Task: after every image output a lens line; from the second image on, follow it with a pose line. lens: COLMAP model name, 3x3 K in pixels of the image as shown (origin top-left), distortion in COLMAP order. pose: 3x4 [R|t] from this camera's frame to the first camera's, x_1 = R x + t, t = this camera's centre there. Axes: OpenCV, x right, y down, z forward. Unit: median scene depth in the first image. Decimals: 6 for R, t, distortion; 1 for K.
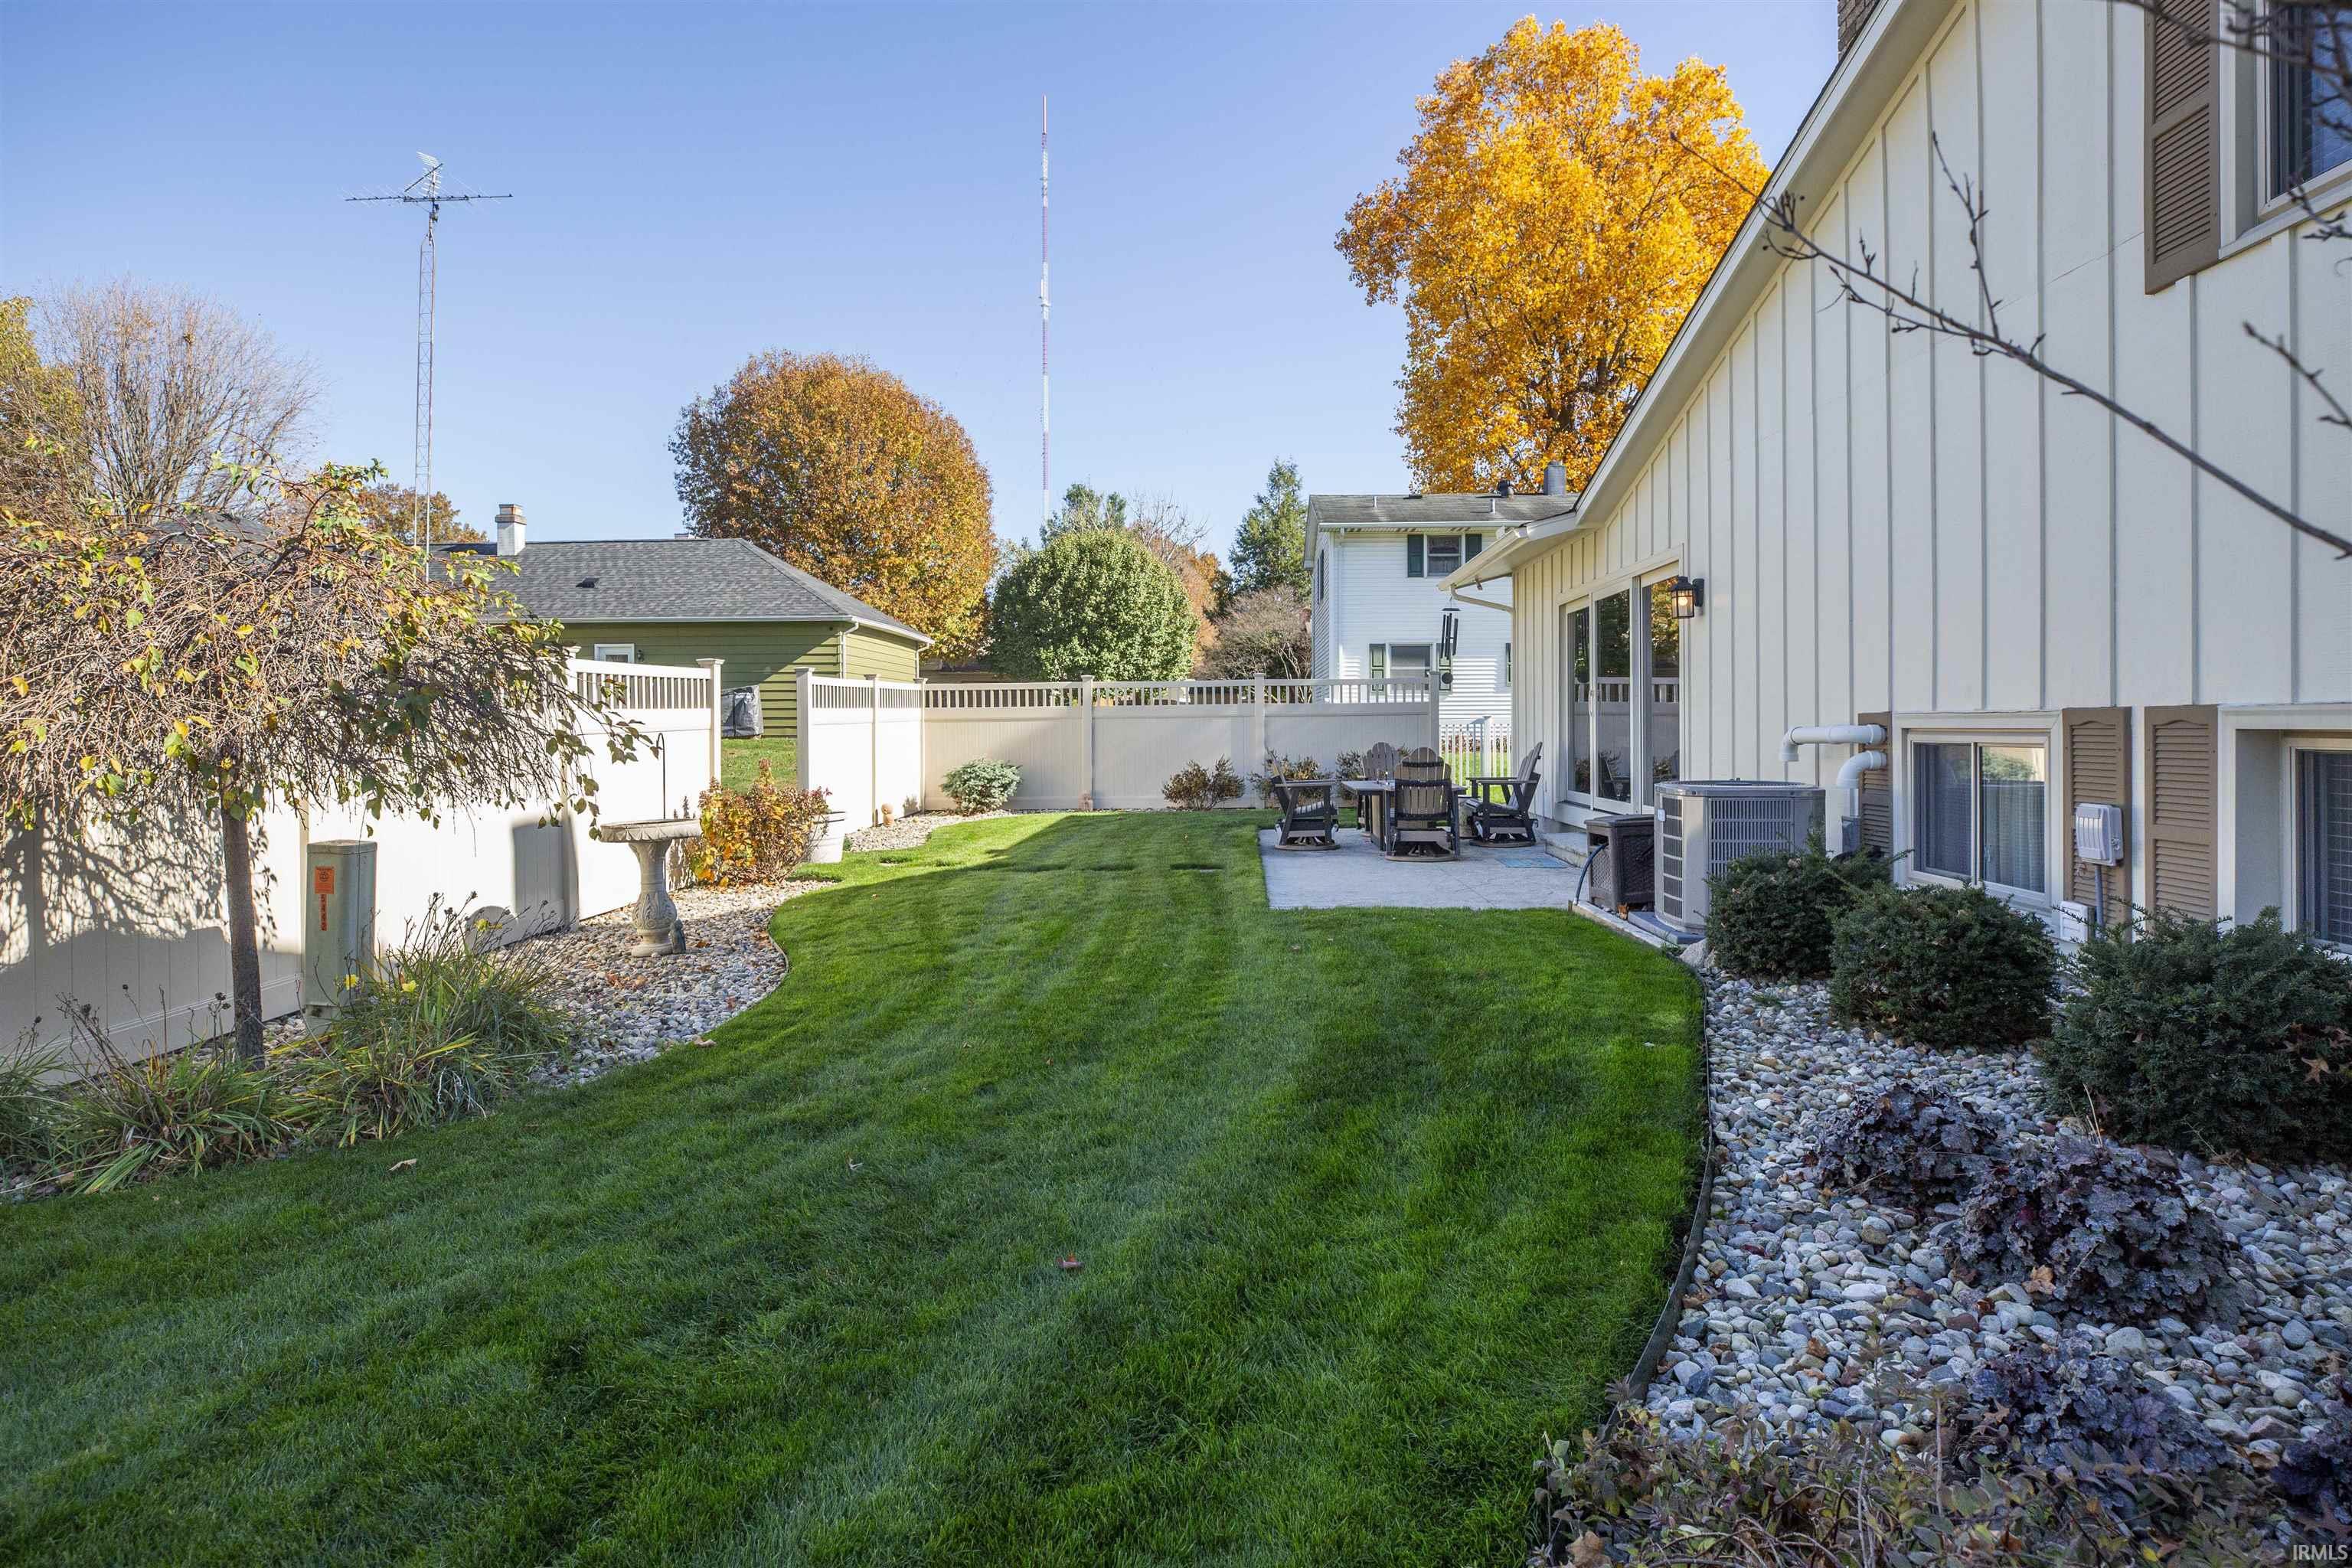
lens RADIAL K [[1350.5, 0, 1176.0], [0, 1350.5, 784.0], [0, 0, 1]] dist [0.000254, 0.000011]
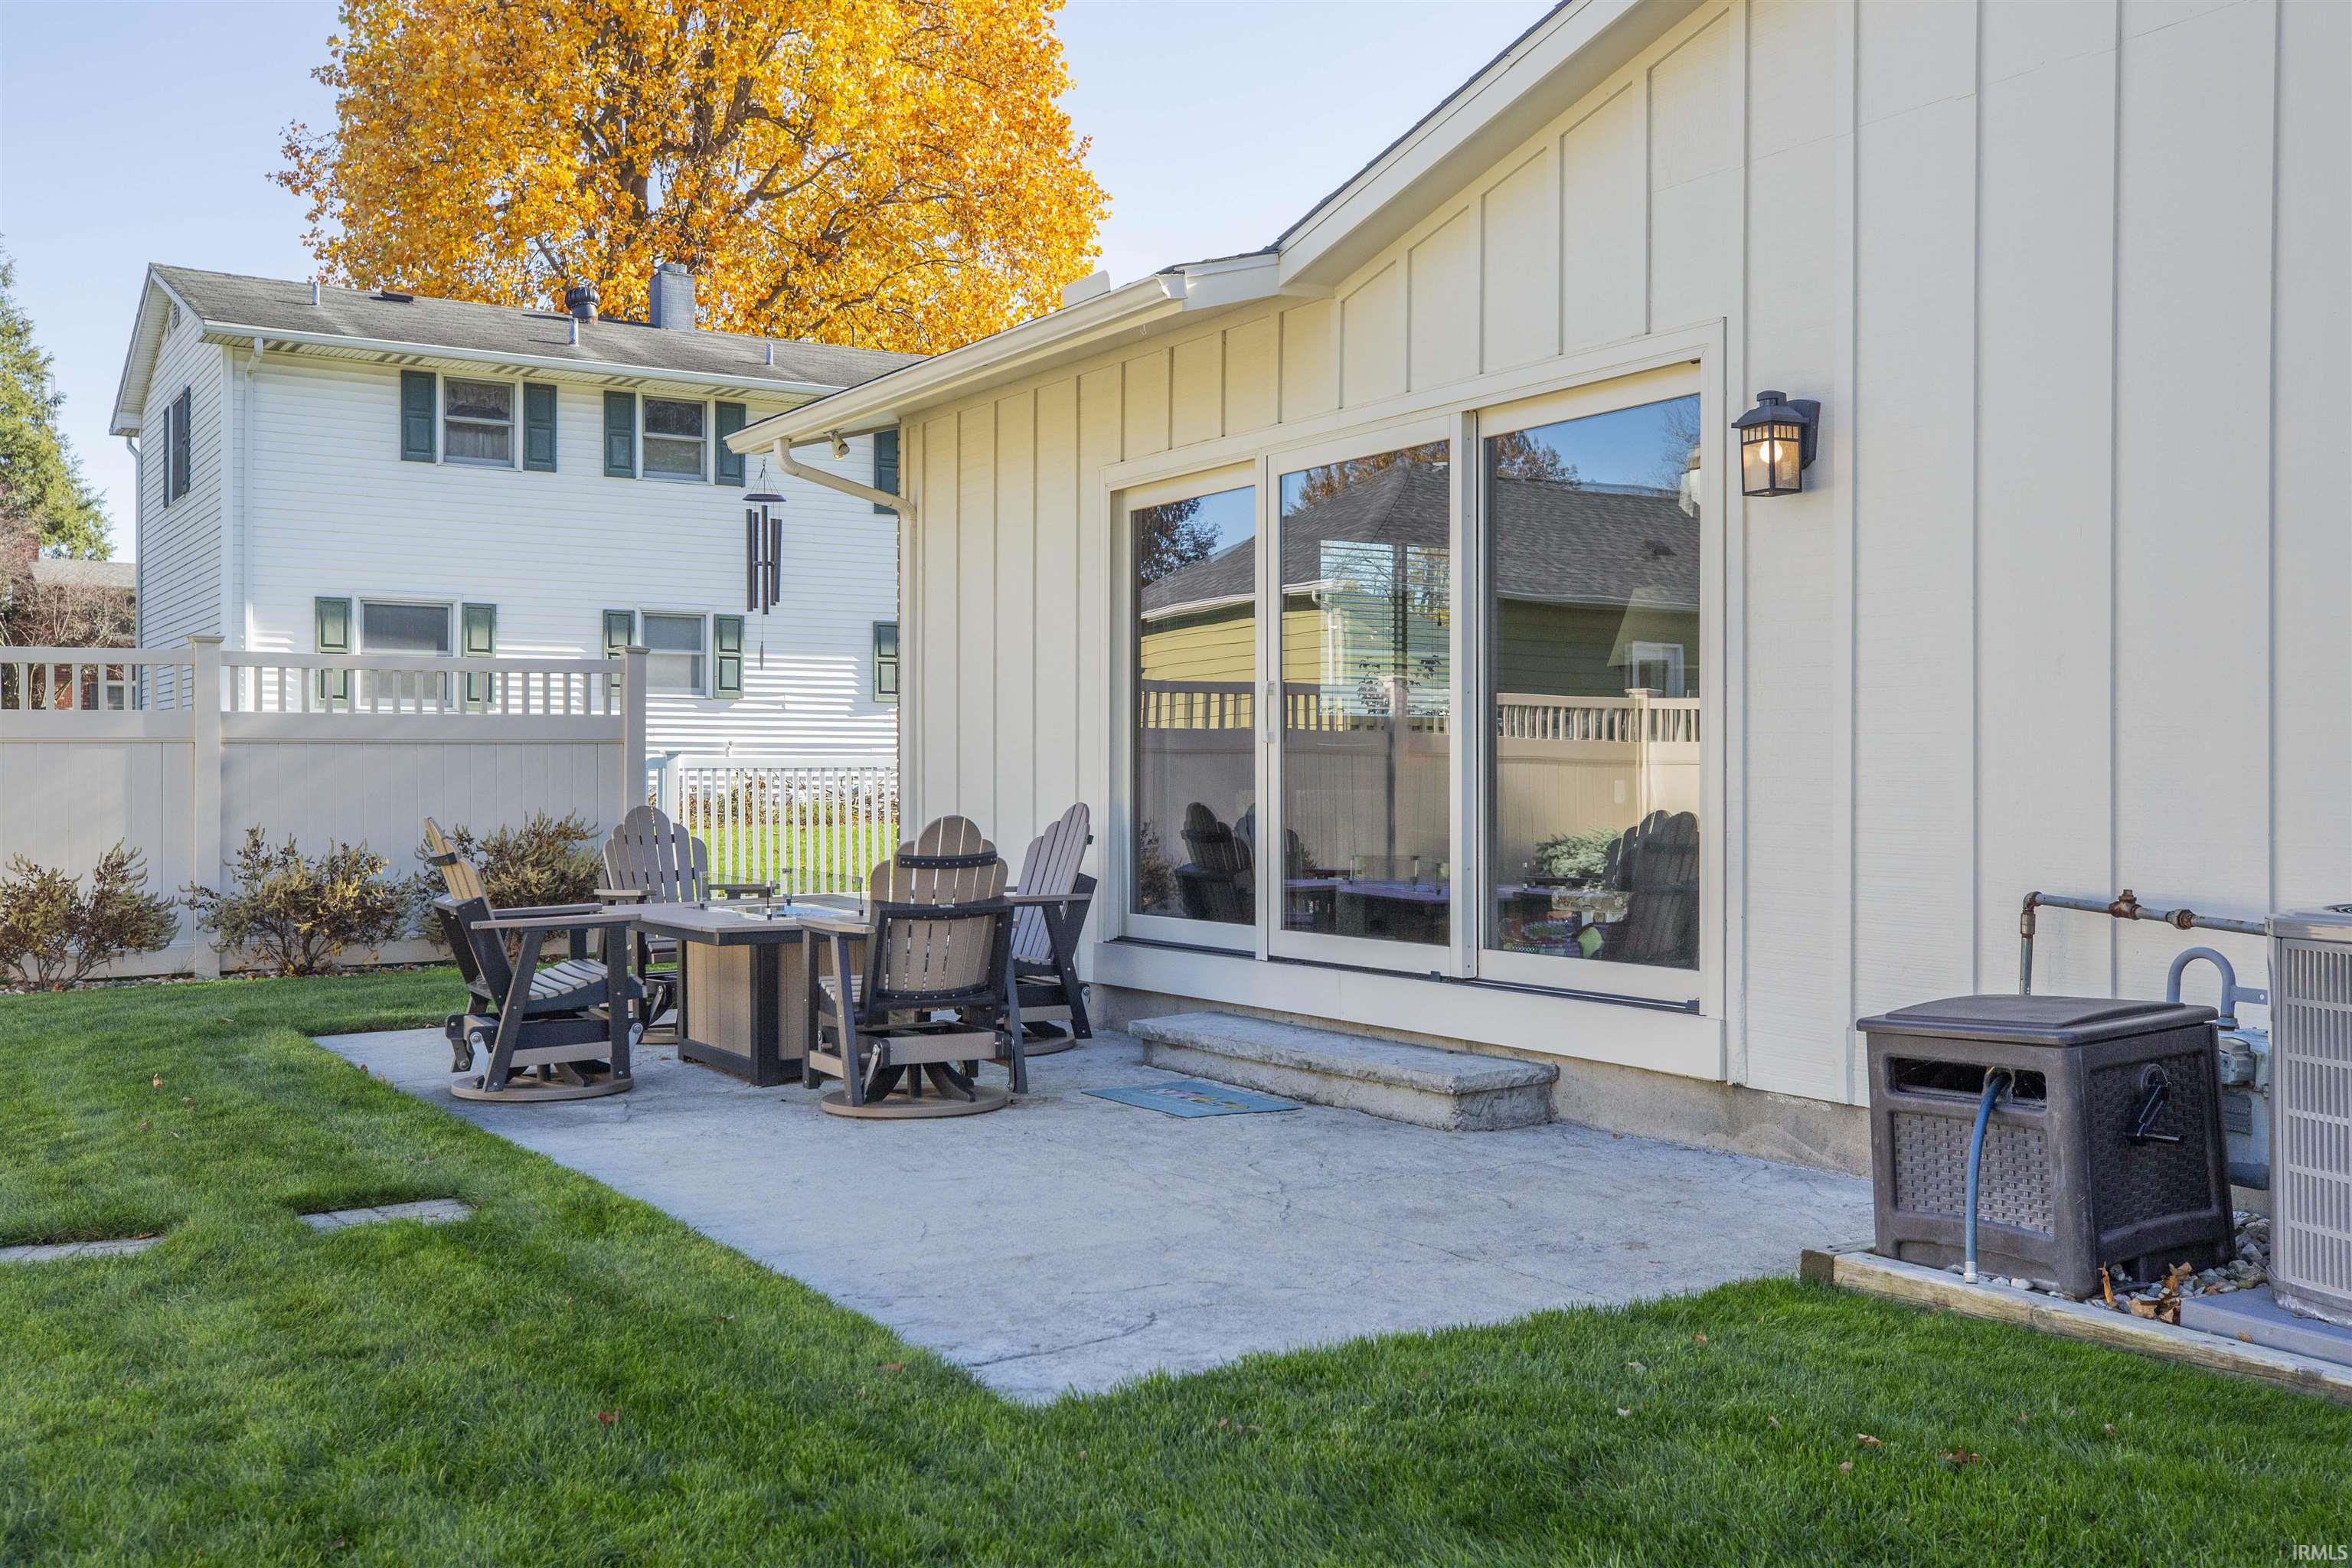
lens RADIAL K [[2221.7, 0, 1176.0], [0, 2221.7, 784.0], [0, 0, 1]] dist [0.033185, -0.003568]
pose [[0.815733, 0.005401, 0.578404, -0.114397], [0.019445, 0.999135, -0.036754, -0.010805], [-0.578102, 0.041229, 0.814922, 0.408051]]
